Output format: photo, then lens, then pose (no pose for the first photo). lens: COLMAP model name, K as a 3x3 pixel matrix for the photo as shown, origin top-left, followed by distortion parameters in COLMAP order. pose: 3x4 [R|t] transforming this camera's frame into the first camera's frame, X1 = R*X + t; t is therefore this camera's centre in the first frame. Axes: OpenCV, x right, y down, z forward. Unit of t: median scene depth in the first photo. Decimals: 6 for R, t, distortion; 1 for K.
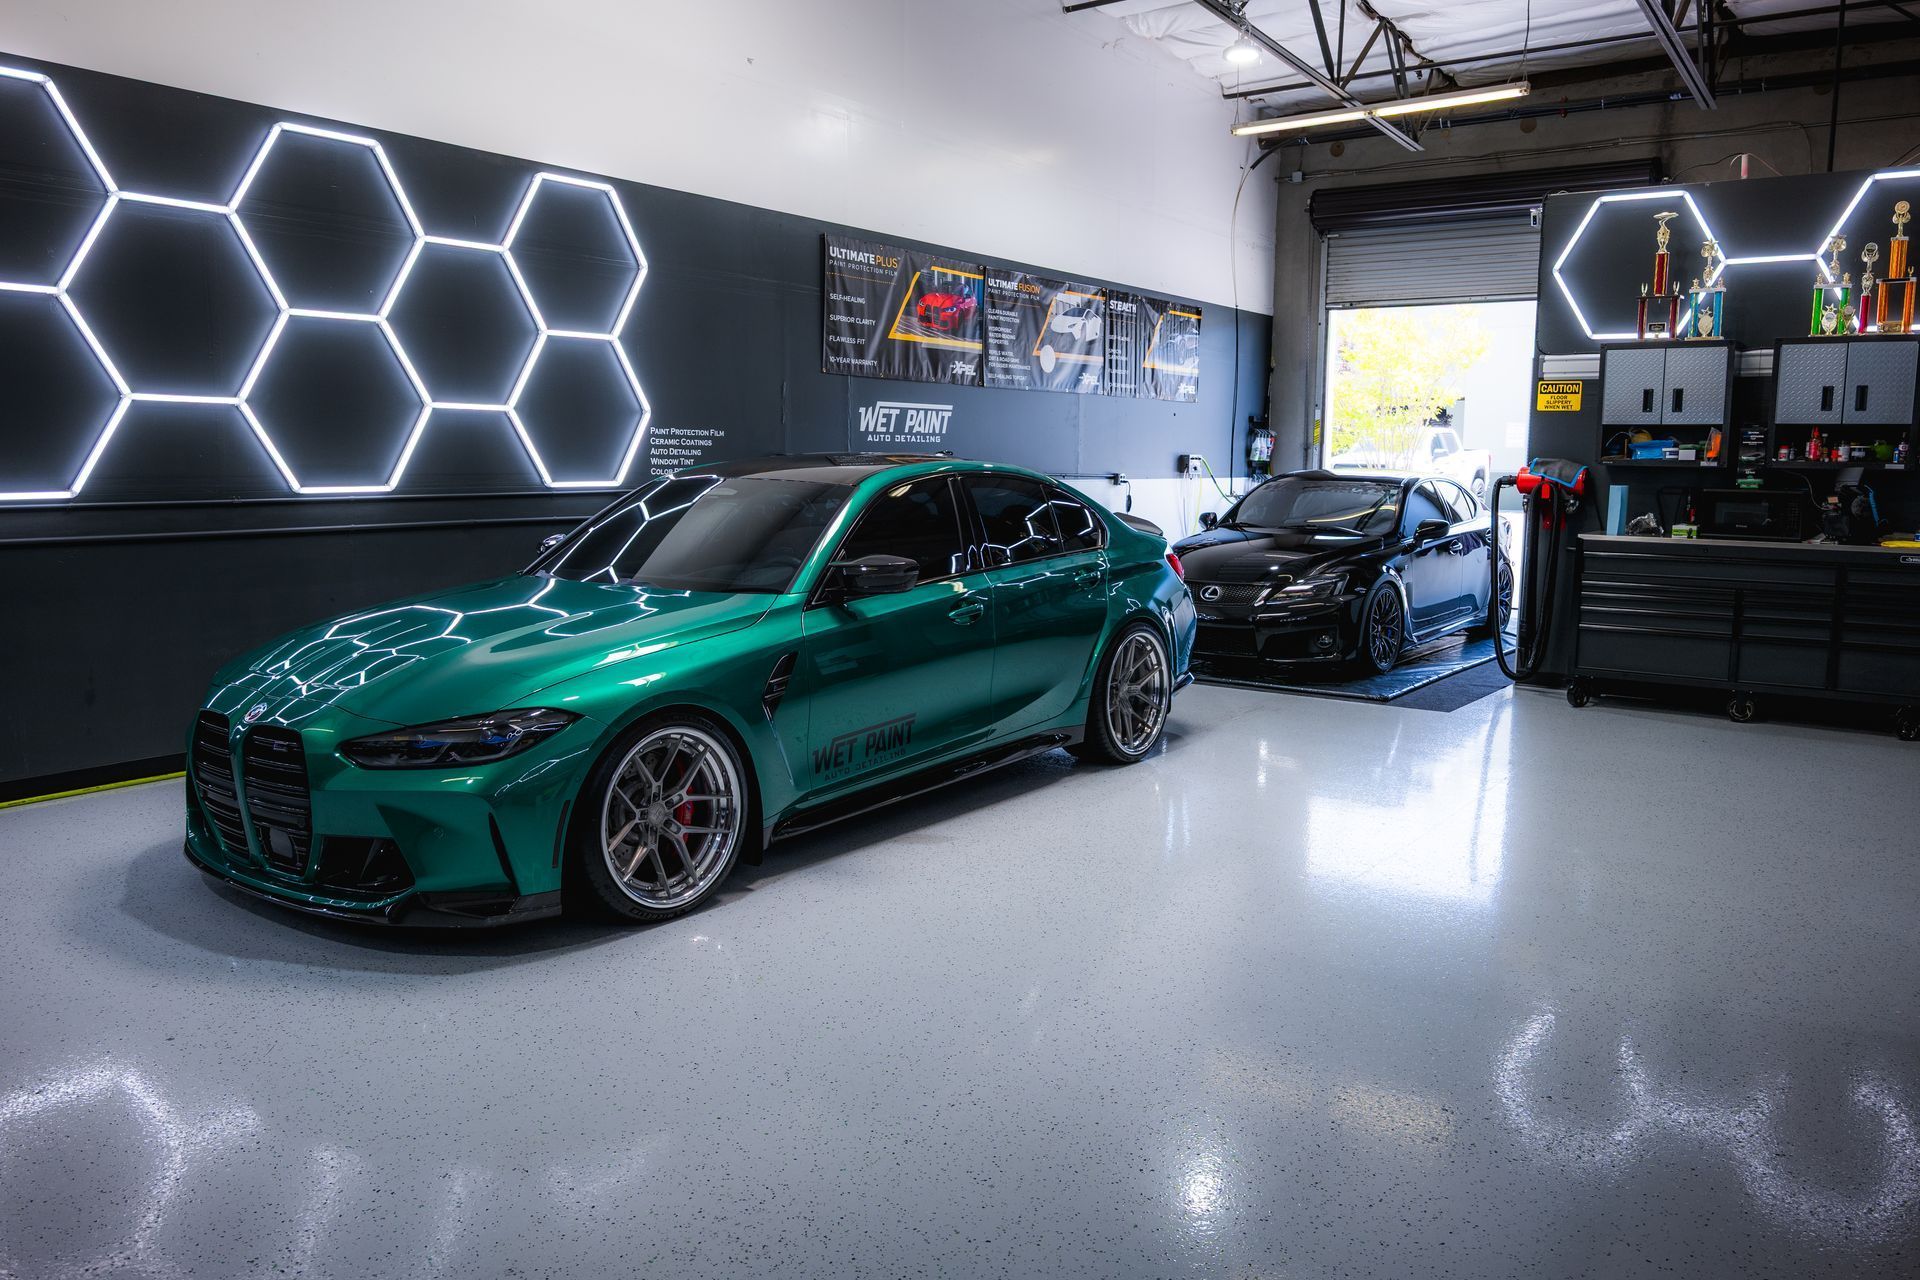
lens RADIAL K [[1428.4, 0, 960.0], [0, 1428.4, 640.0], [0, 0, 1]] dist [-0.049216, 0.031344]
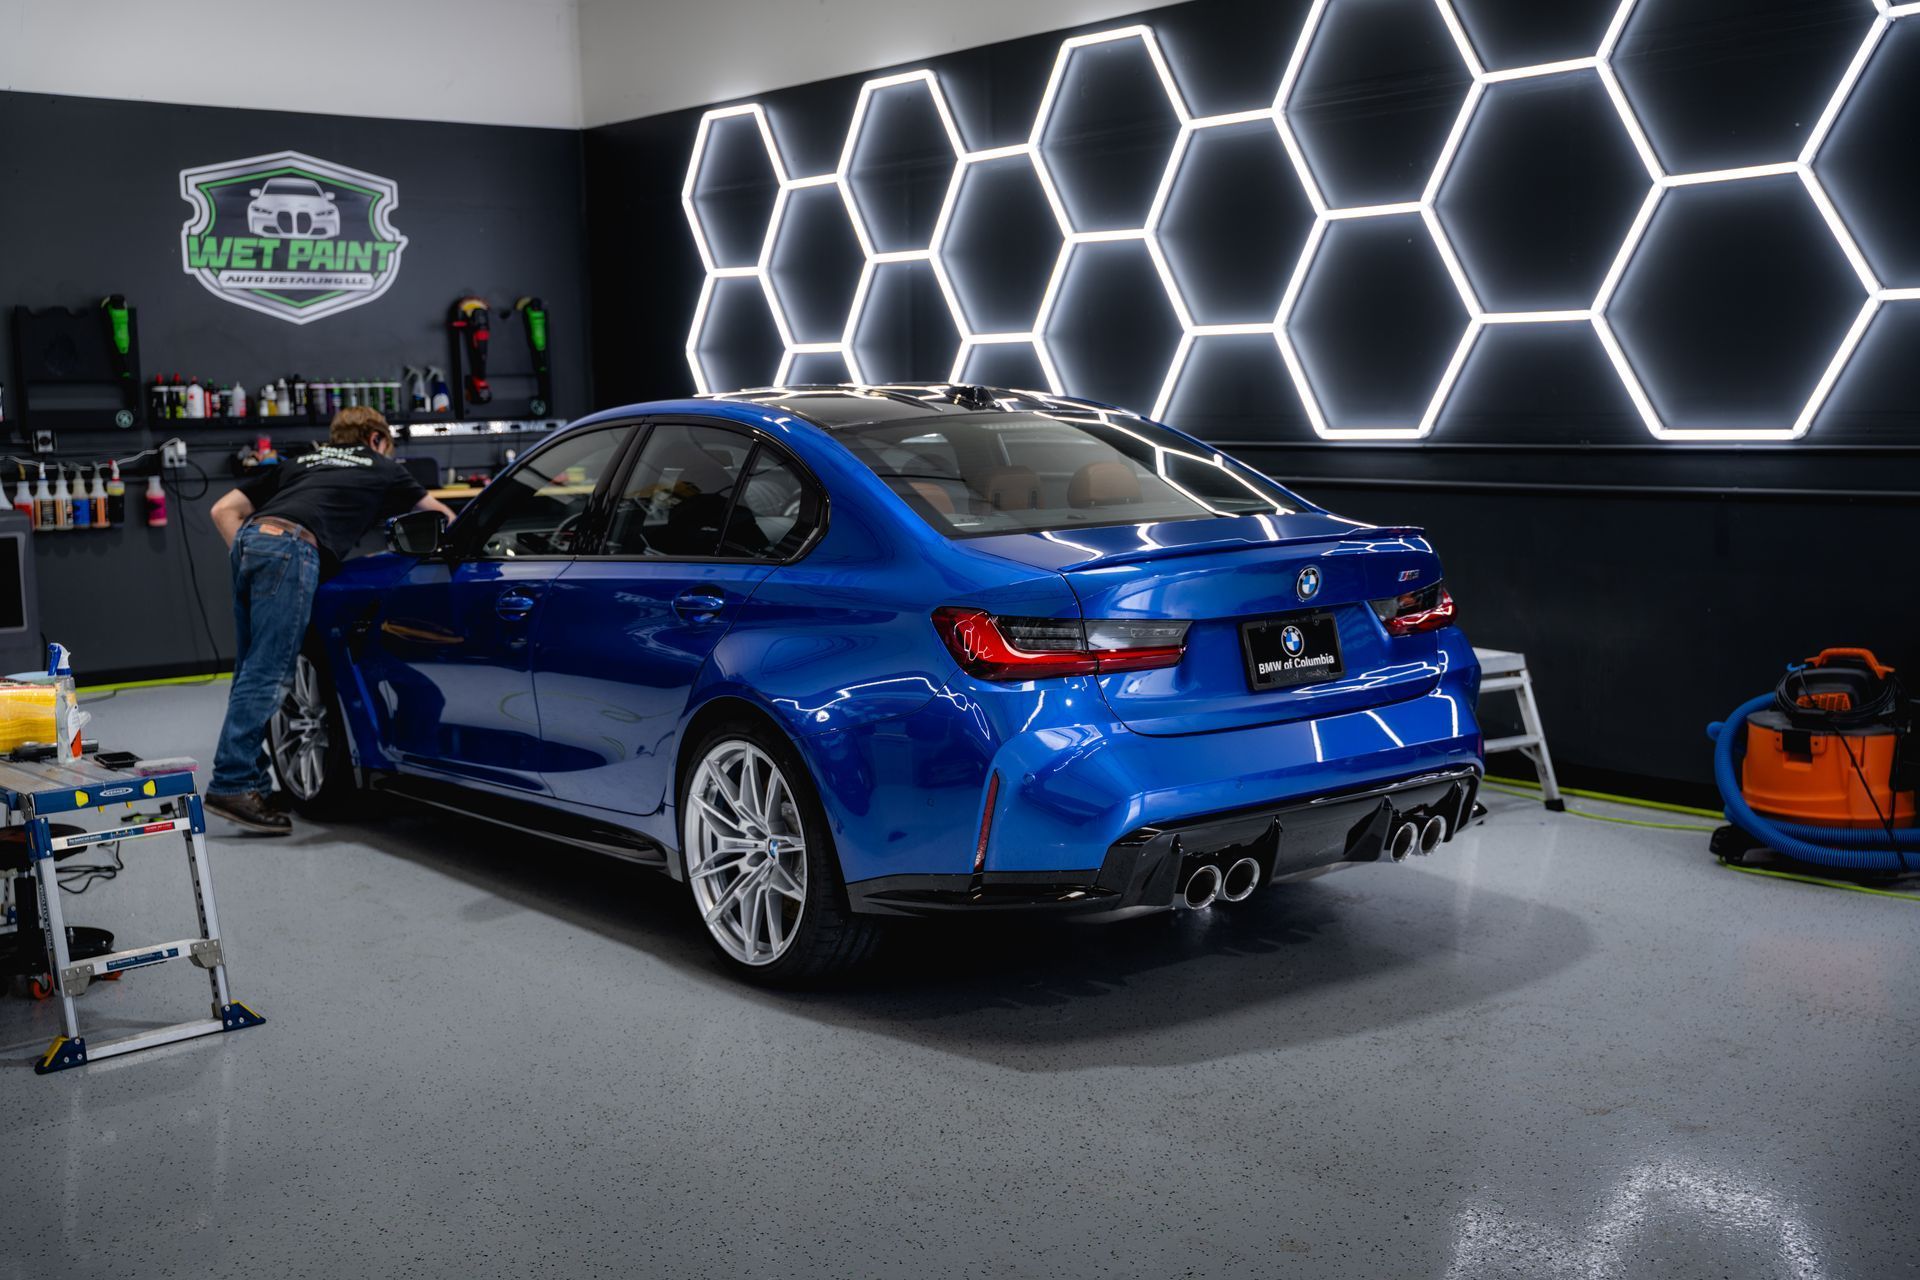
lens RADIAL K [[2235.4, 0, 960.0], [0, 2235.4, 640.0], [0, 0, 1]] dist [-0.009940, 0.023052]
pose [[-0.263424, 0.106426, -0.958792, 0.756588], [-0.106895, 0.984555, 0.138654, -0.131284], [0.958739, 0.139015, -0.247979, 1.025345]]
